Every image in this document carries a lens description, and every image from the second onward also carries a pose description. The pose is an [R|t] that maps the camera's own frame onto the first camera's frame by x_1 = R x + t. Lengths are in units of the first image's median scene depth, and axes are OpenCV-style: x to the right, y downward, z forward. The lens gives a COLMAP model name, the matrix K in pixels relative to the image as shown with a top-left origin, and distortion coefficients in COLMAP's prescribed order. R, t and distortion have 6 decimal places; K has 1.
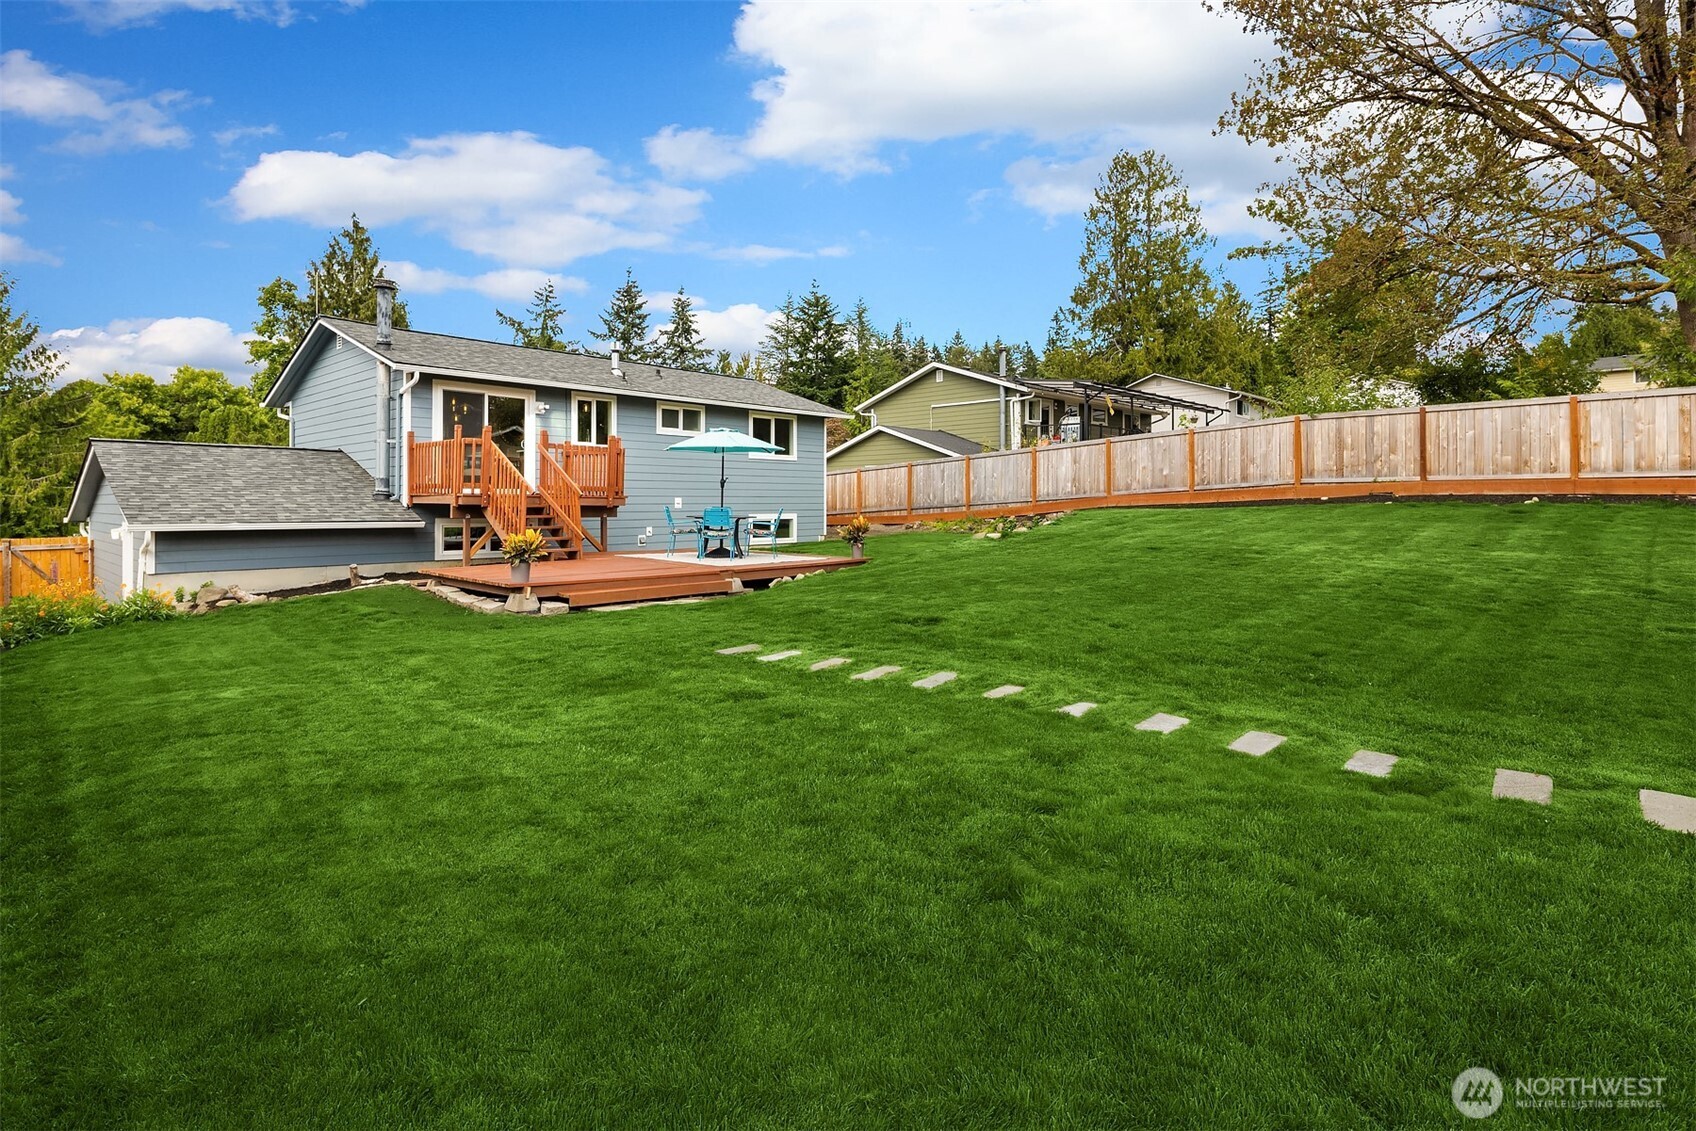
lens RADIAL K [[825.6, 0, 859.3], [0, 825.6, 482.1], [0, 0, 1]] dist [0.008755, -0.005274]
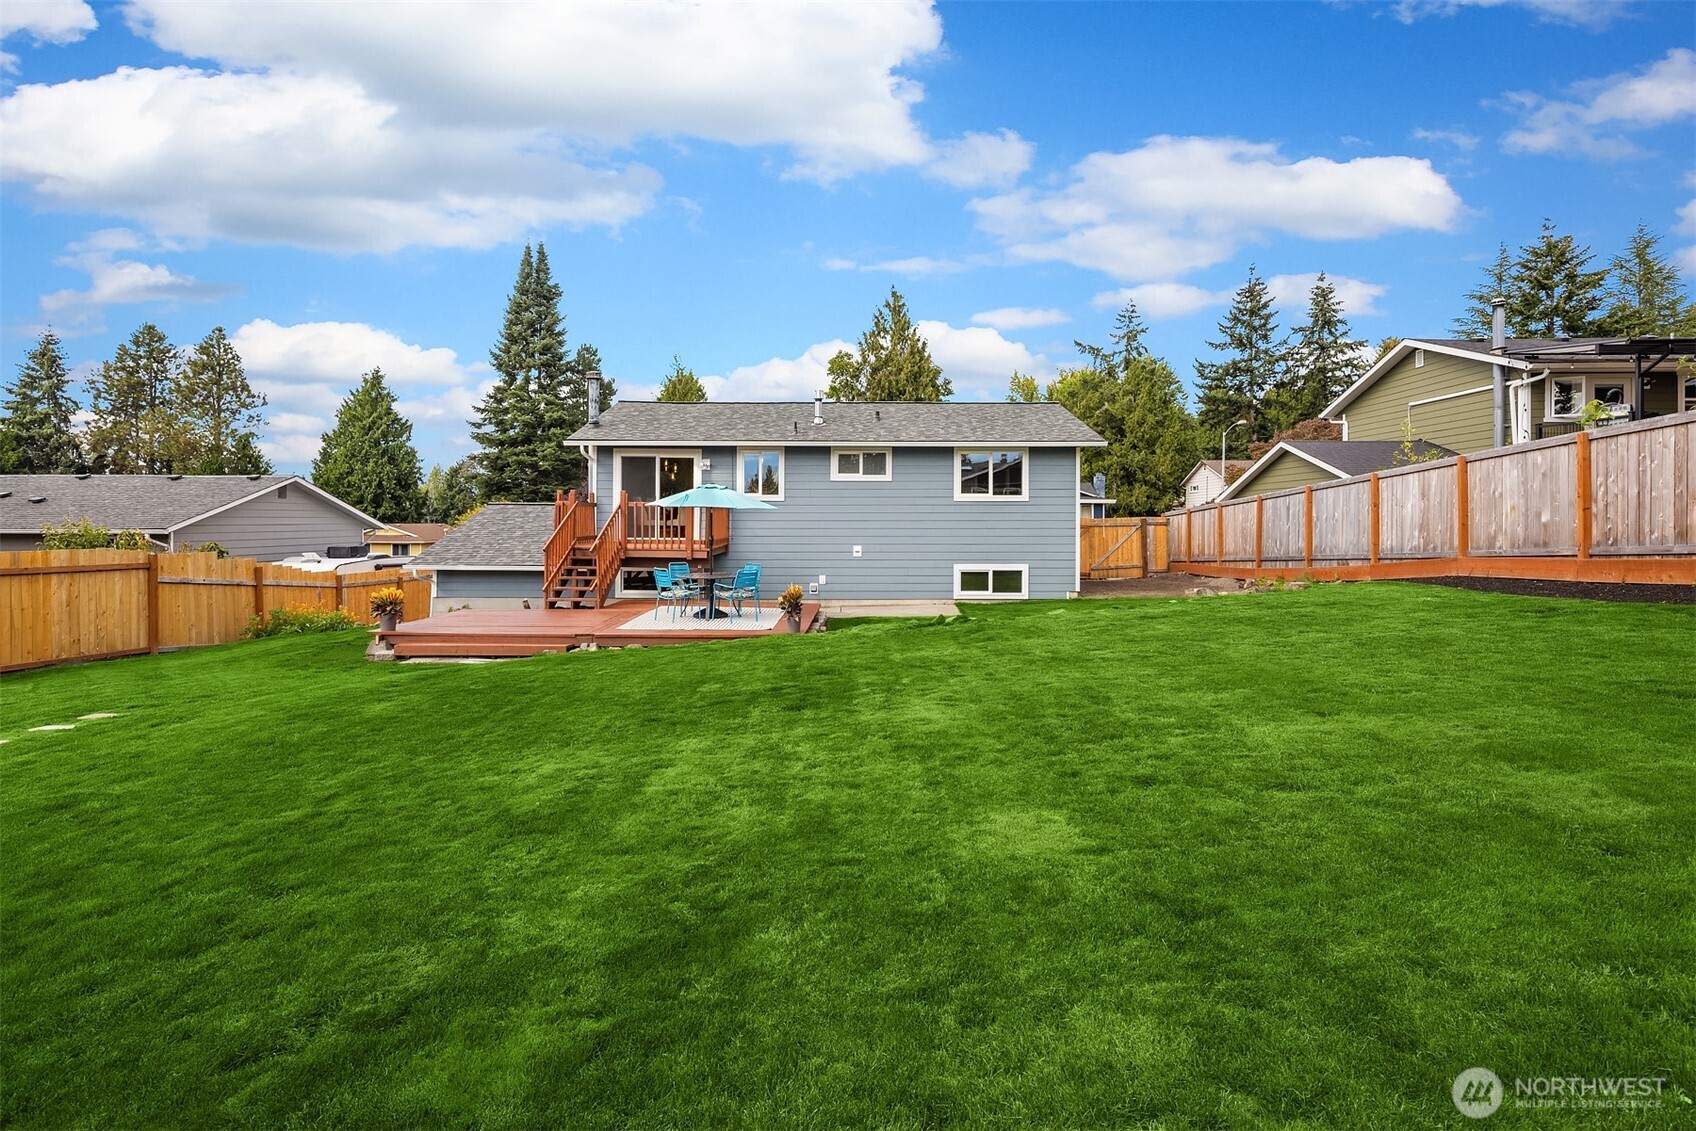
lens RADIAL K [[834.9, 0, 850.9], [0, 834.9, 505.9], [0, 0, 1]] dist [0.001151, -0.000312]
pose [[0.665380, -0.009672, -0.746442, 0.390343], [0.015744, 0.999875, 0.001078, -0.022112], [0.746338, -0.012469, 0.665450, 0.270576]]
